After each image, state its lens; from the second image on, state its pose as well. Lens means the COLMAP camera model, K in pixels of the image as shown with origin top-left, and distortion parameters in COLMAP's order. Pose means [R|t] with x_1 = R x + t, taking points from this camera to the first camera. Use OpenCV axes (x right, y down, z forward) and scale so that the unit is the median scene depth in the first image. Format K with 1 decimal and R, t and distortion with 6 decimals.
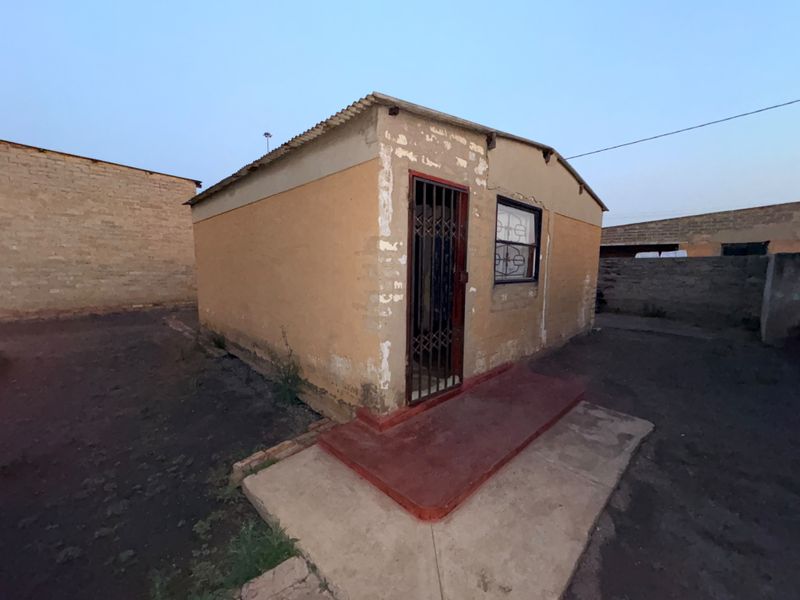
lens RADIAL K [[319.5, 0, 400.0], [0, 319.5, 300.0], [0, 0, 1]] dist [0.001115, -0.000054]
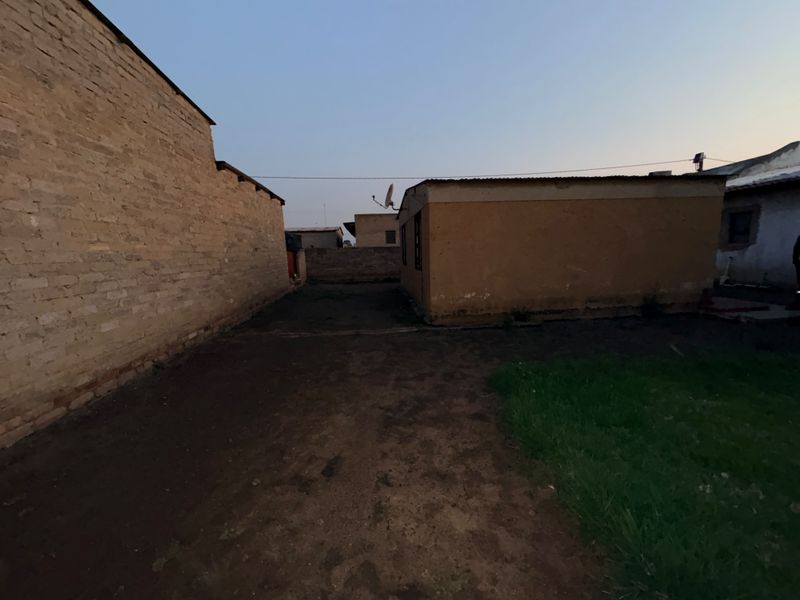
lens RADIAL K [[319.5, 0, 400.0], [0, 319.5, 300.0], [0, 0, 1]] dist [0.001115, -0.000054]
pose [[0.620907, -0.145205, 0.770318, -1.146478], [0.121782, 0.988631, 0.088195, -0.052388], [-0.774367, 0.039049, 0.631531, 0.419165]]
